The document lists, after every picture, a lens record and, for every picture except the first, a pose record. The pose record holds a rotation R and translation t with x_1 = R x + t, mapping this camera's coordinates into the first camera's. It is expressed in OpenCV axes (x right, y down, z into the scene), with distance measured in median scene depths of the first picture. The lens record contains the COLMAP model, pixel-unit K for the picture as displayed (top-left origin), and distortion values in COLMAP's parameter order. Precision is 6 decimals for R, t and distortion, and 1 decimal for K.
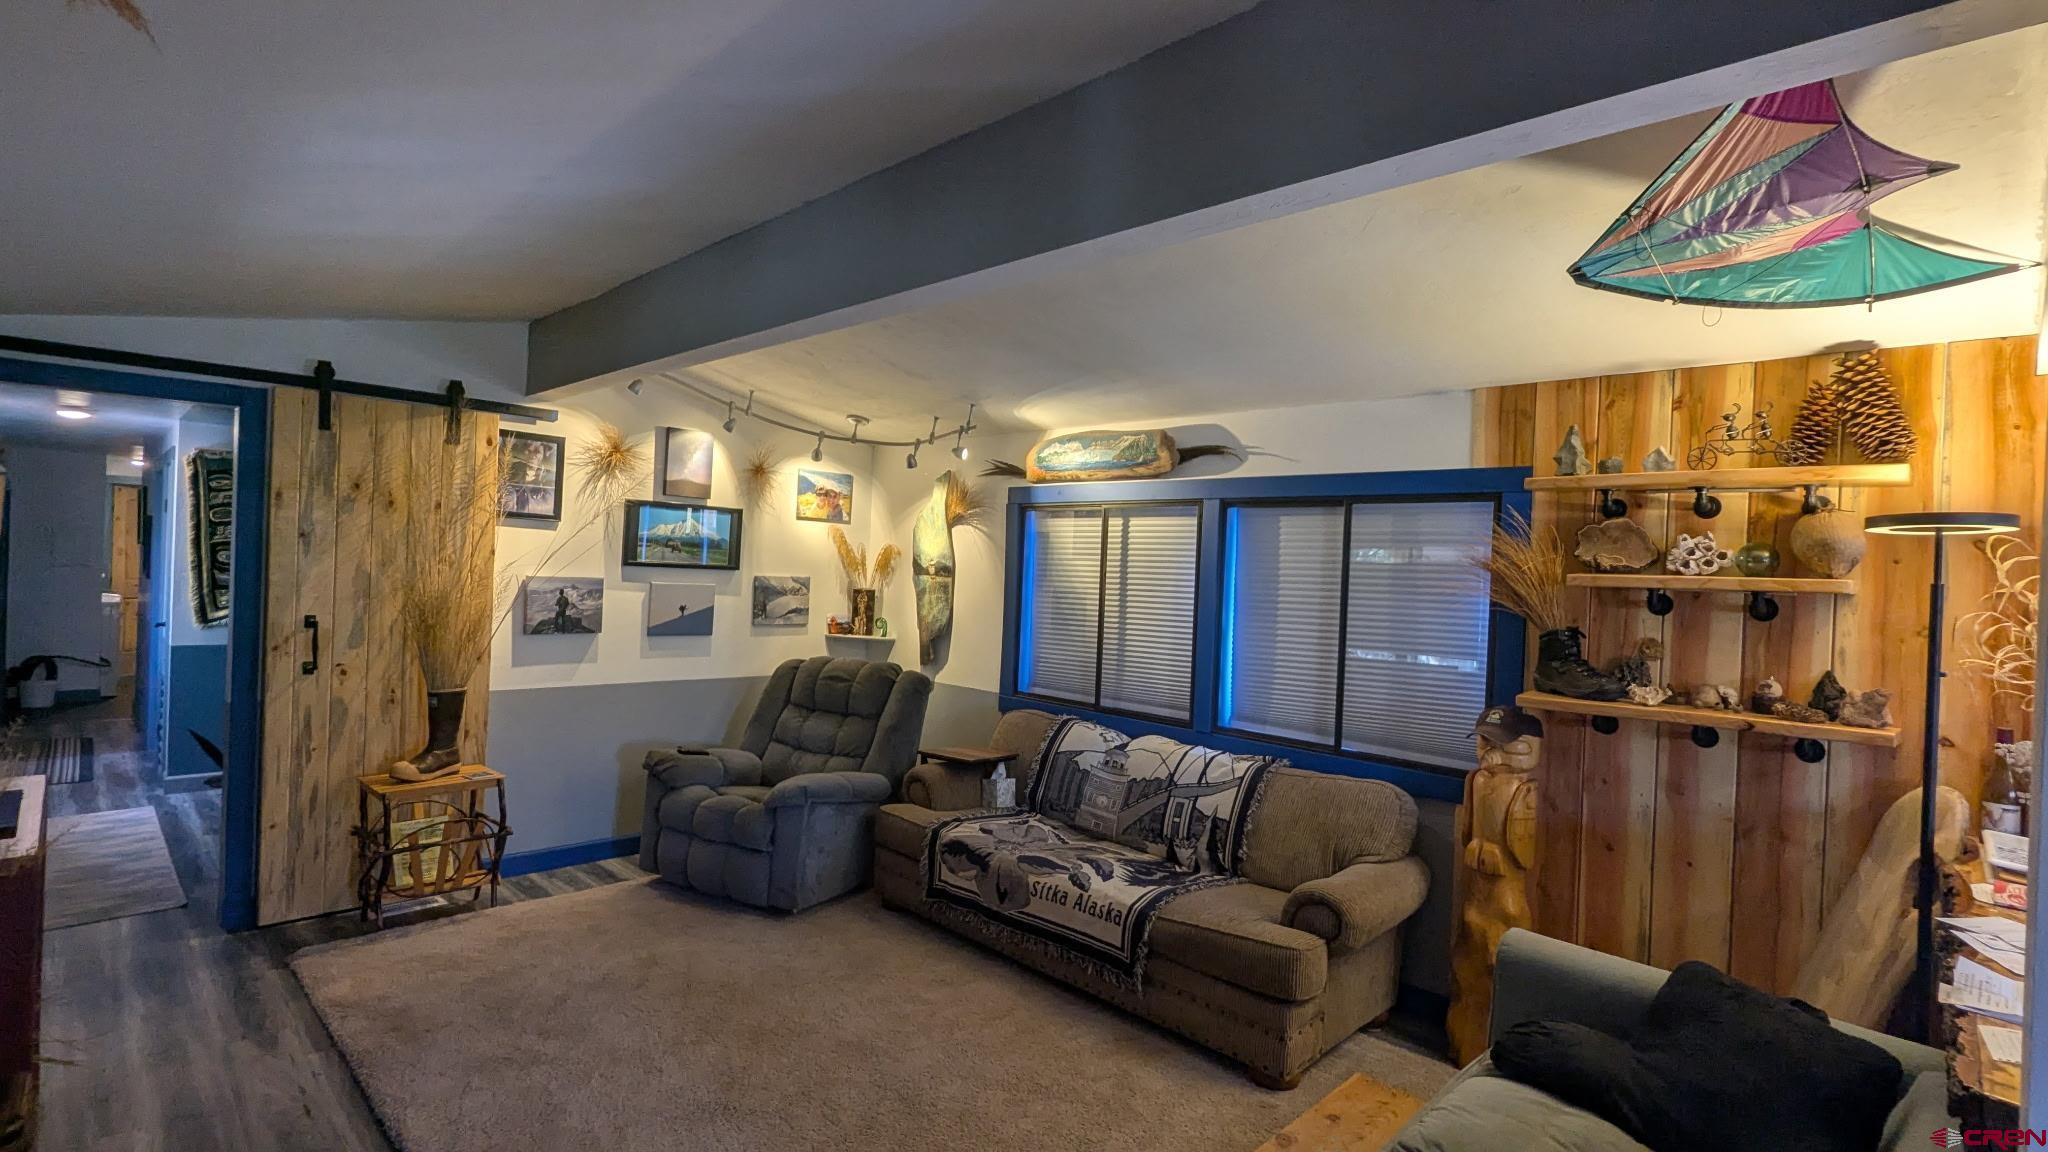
lens RADIAL K [[951.0, 0, 1036.9], [0, 951.0, 579.3], [0, 0, 1]] dist [-0.001689, 0.000690]
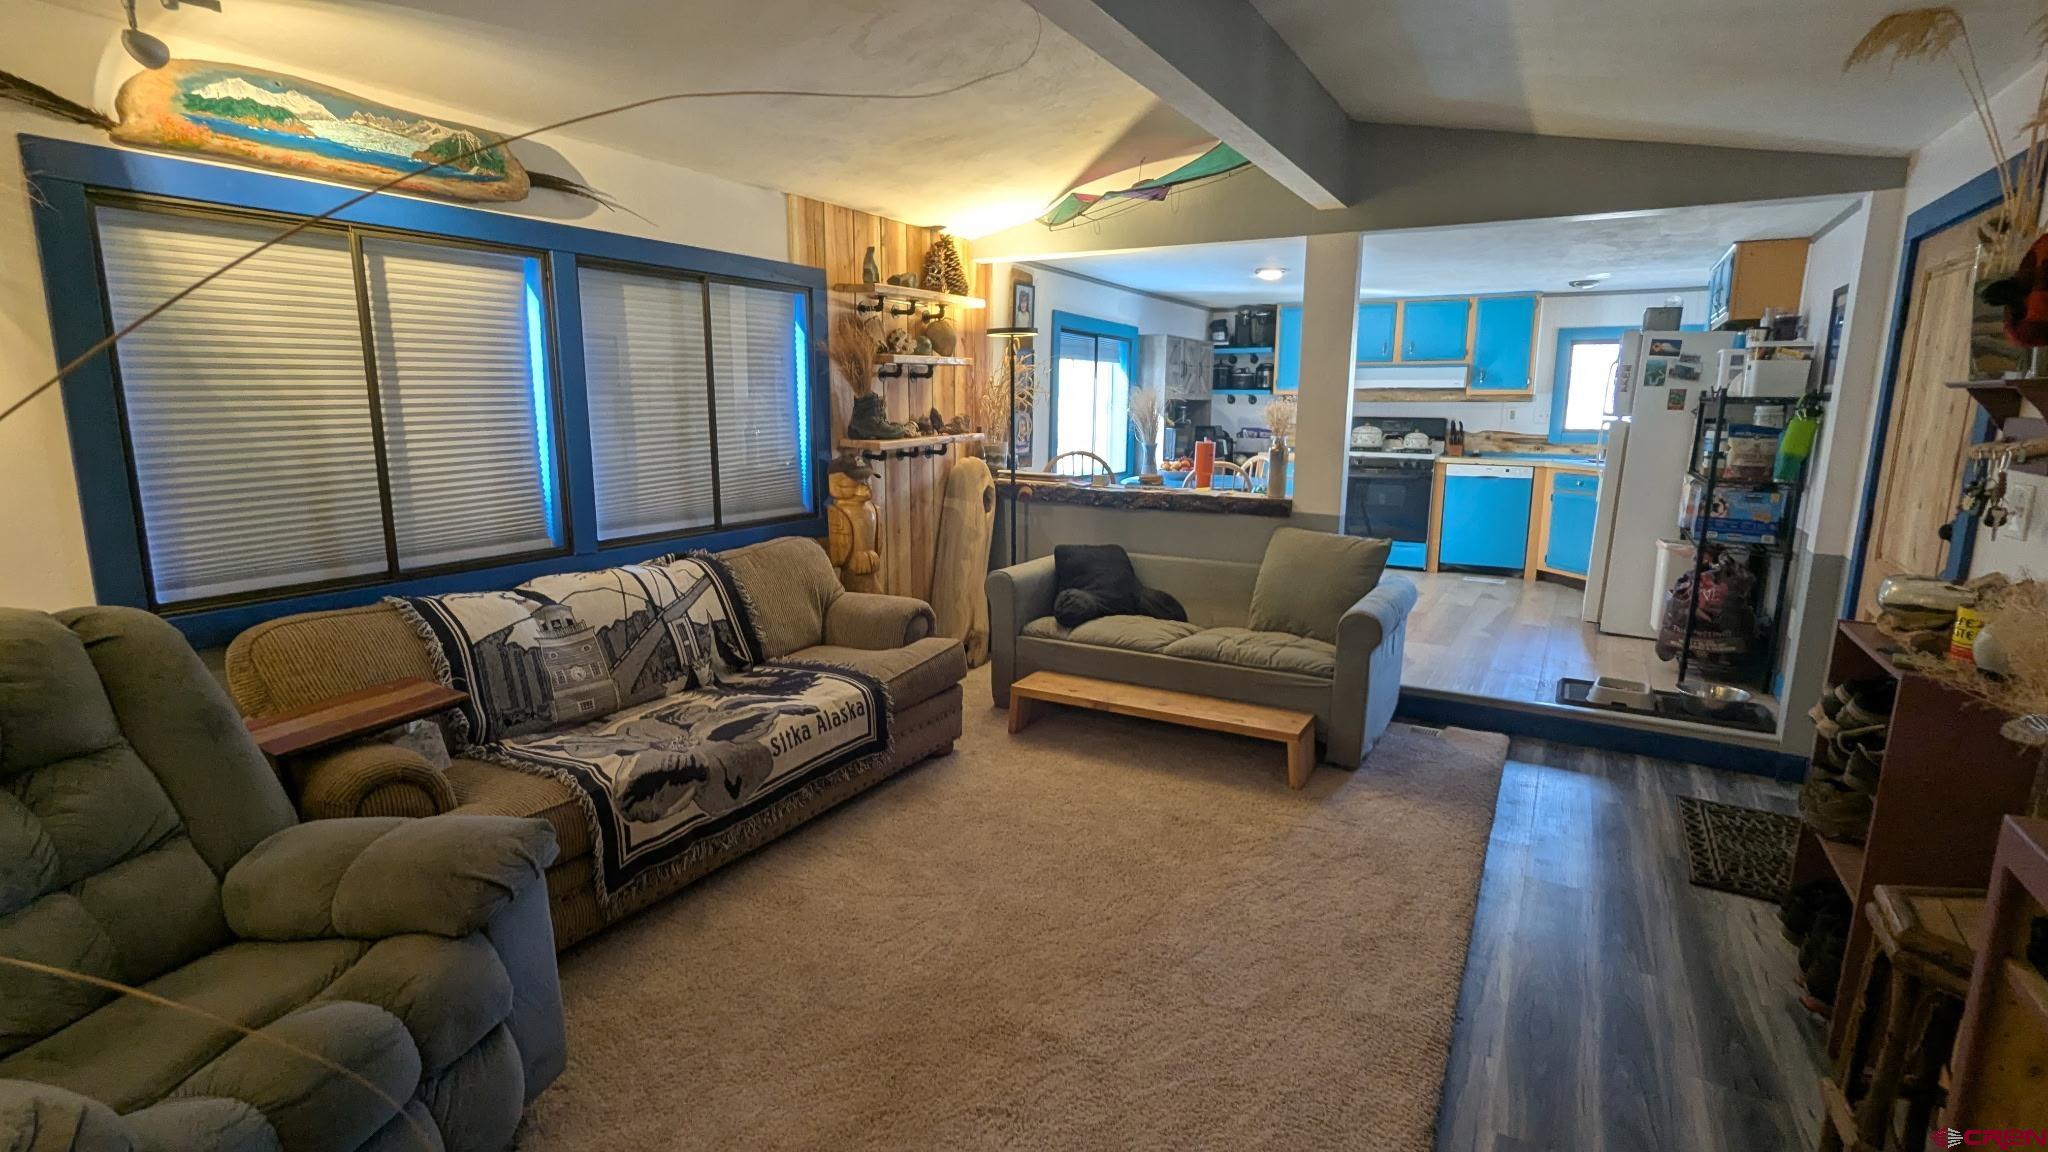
lens RADIAL K [[951.0, 0, 1029.9], [0, 951.0, 575.7], [0, 0, 1]] dist [-0.001689, 0.000690]
pose [[-0.241177, -0.231807, 0.942390, -0.757143], [-0.010819, 0.971636, 0.236232, -0.018147], [-0.970421, 0.046778, -0.236844, 0.916087]]
